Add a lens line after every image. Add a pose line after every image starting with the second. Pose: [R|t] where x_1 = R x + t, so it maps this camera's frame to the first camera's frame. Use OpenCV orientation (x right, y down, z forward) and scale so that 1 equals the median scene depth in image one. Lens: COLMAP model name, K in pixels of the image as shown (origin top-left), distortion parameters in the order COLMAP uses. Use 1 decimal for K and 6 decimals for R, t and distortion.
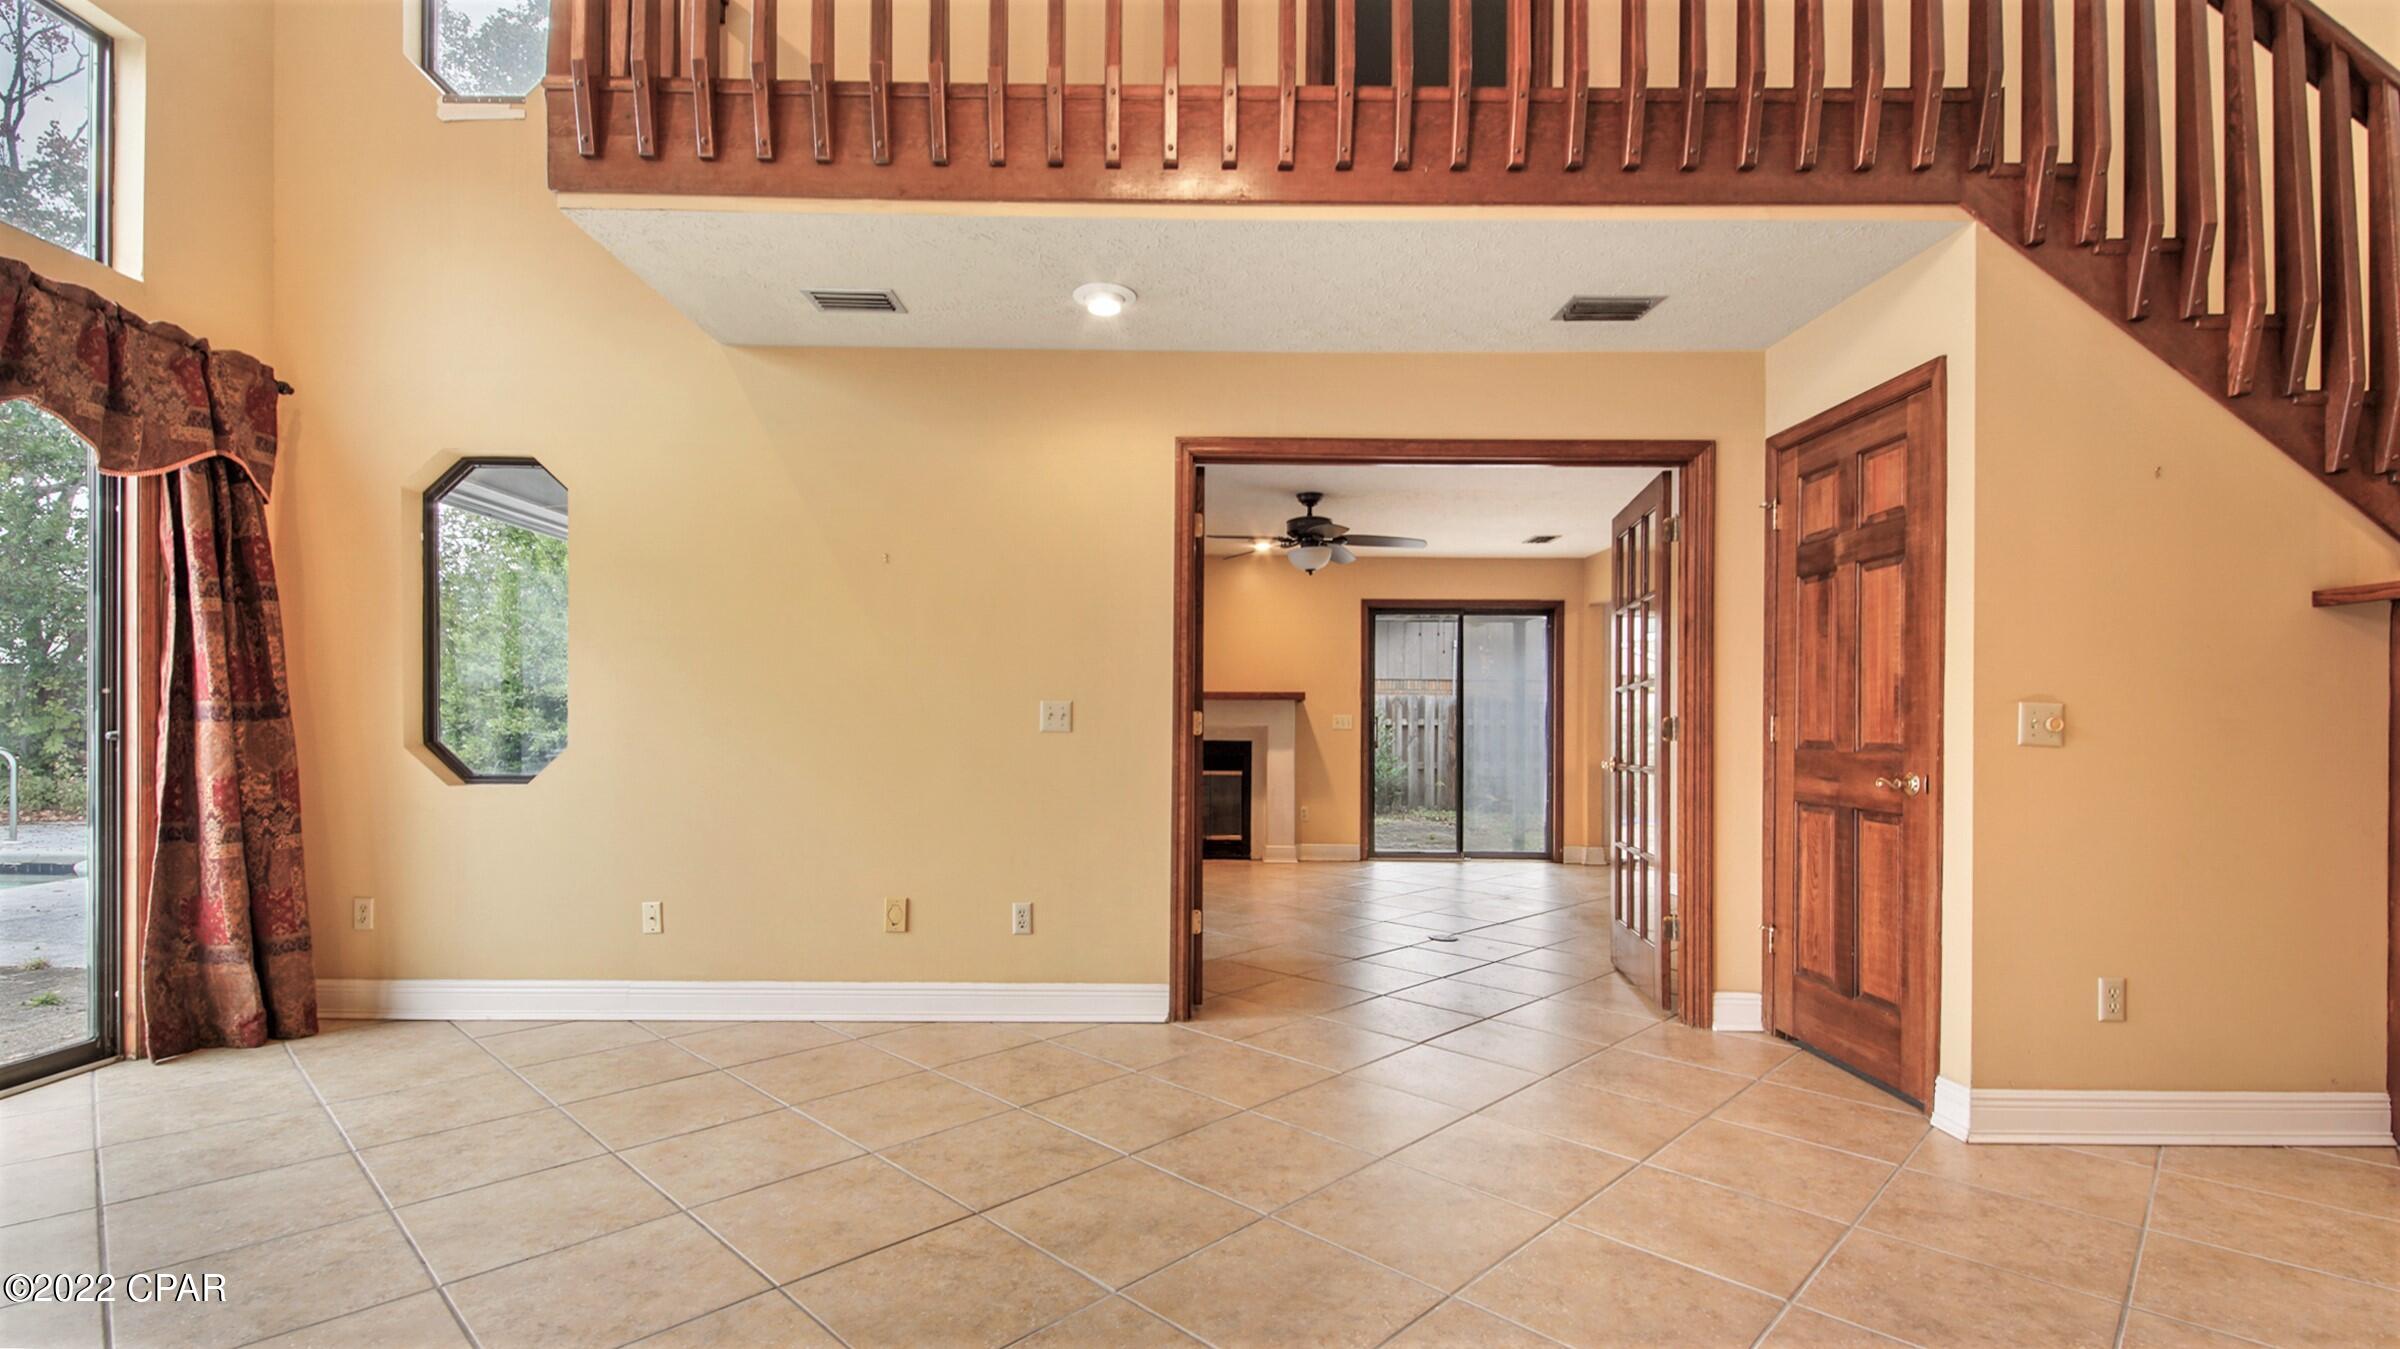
lens RADIAL K [[1113.1, 0, 1192.5], [0, 1113.1, 723.3], [0, 0, 1]] dist [-0.001729, -0.000432]
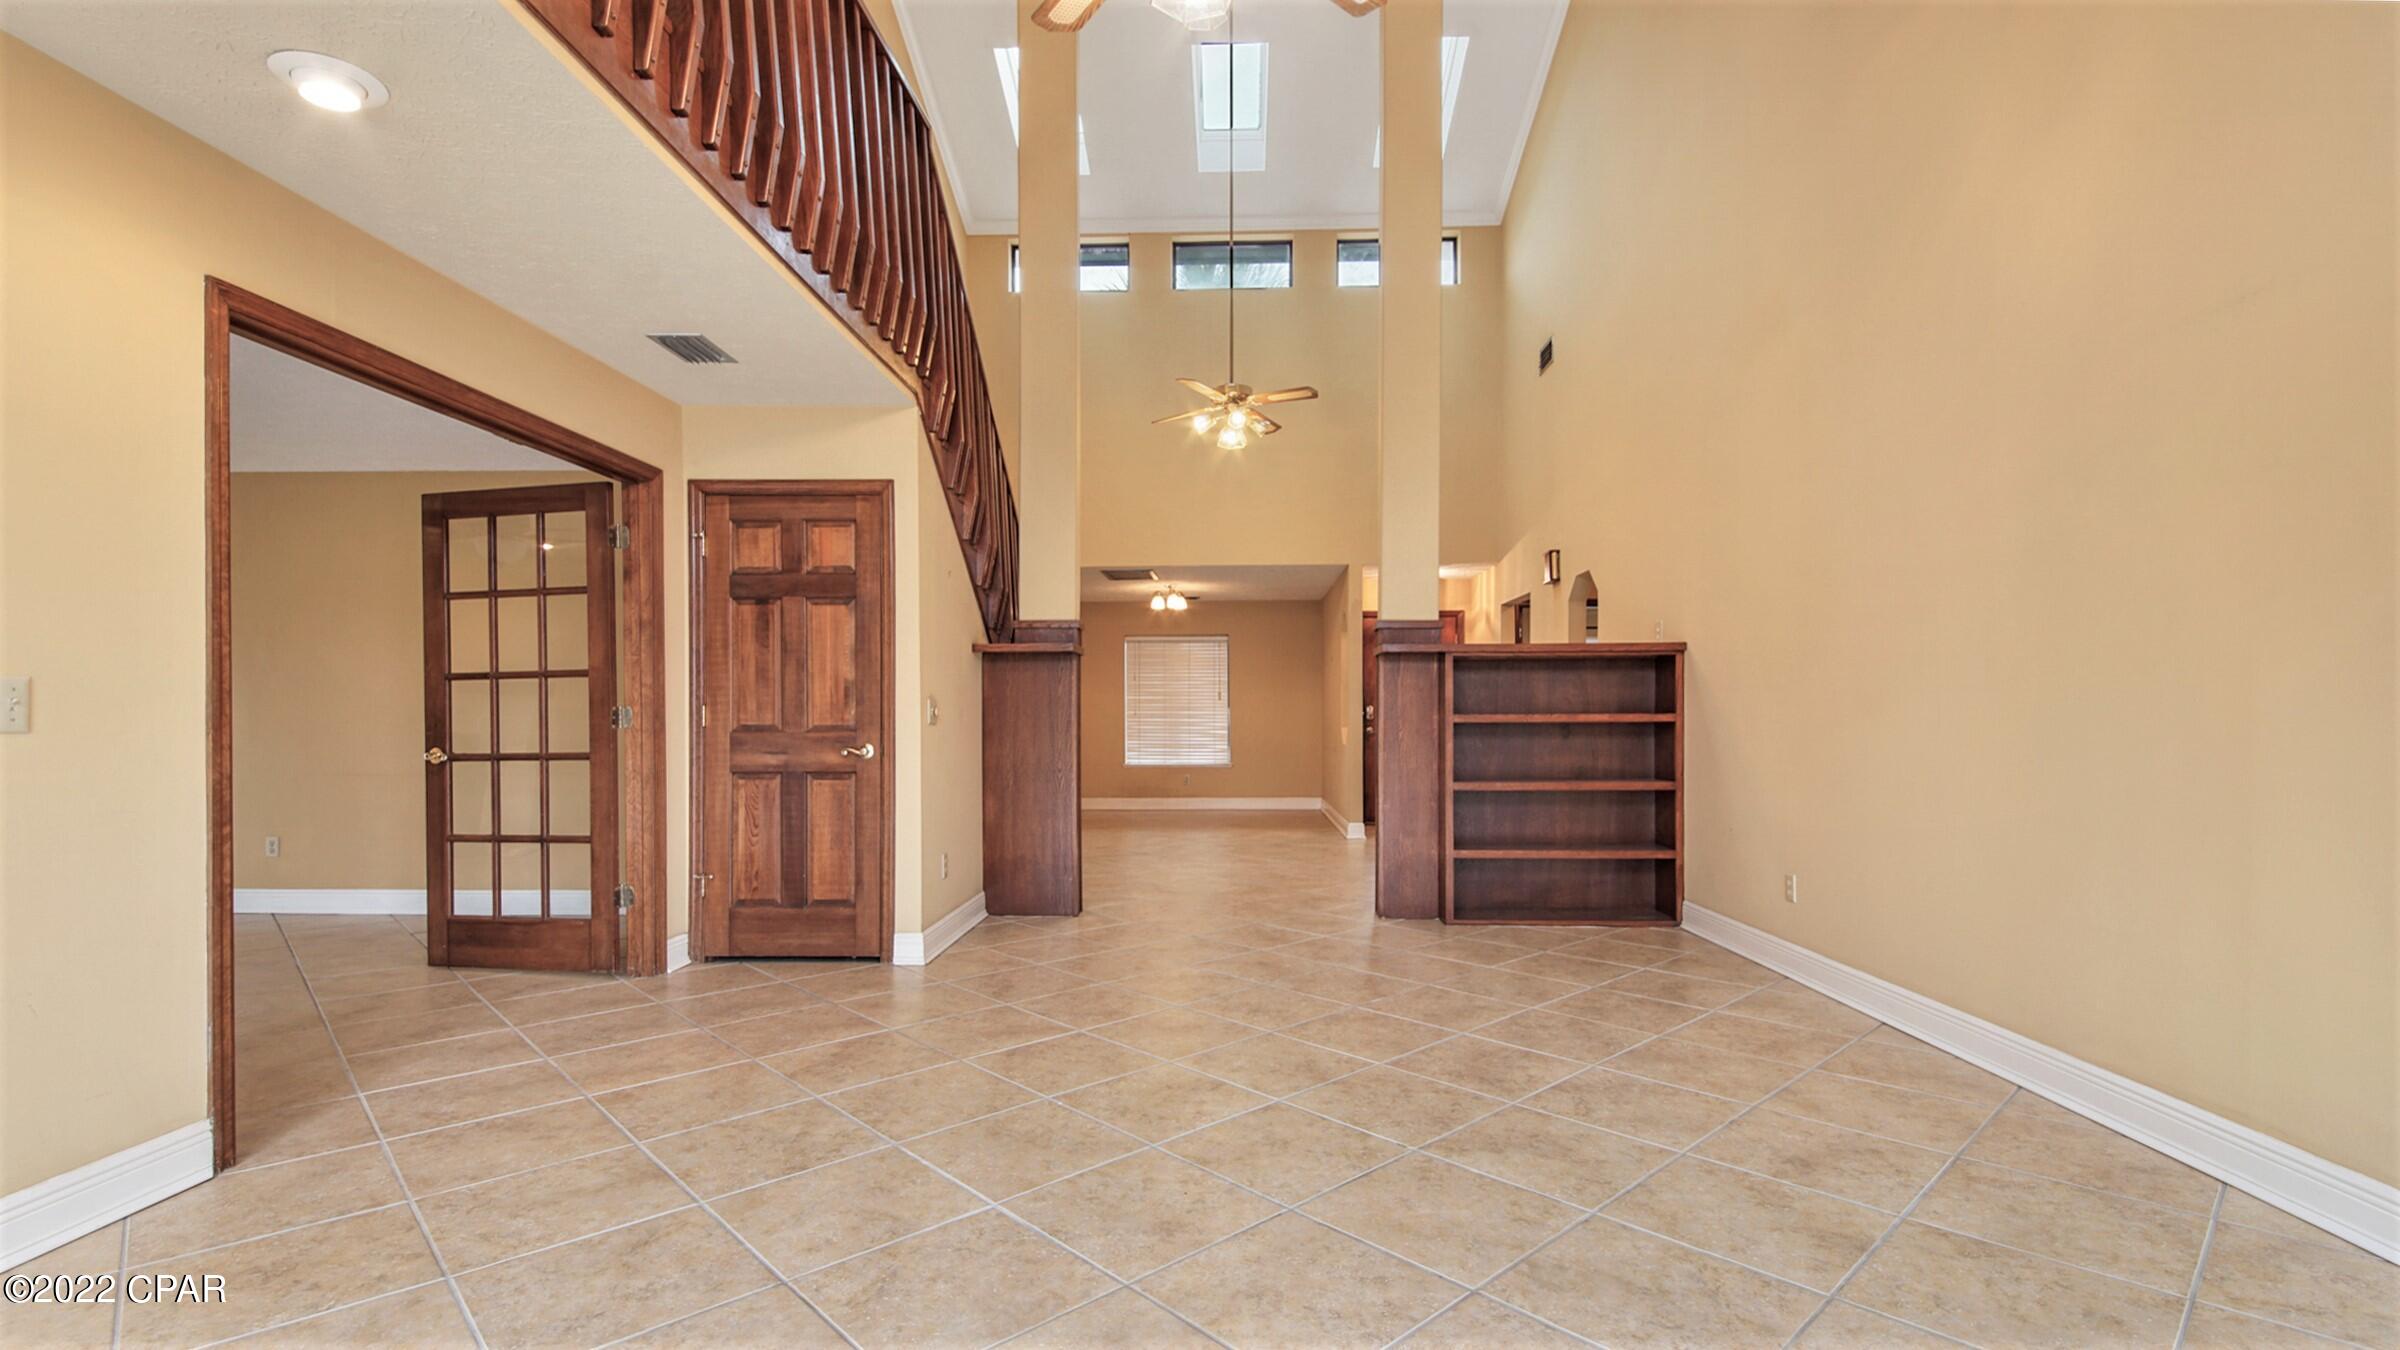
lens RADIAL K [[1074.1, 0, 1174.2], [0, 1074.1, 711.7], [0, 0, 1]] dist [0.027781, -0.000171]
pose [[0.028526, -0.004988, 0.999581, -0.698018], [-0.000782, 0.999987, 0.005012, -0.006774], [-0.999593, -0.000924, 0.028522, 0.456696]]
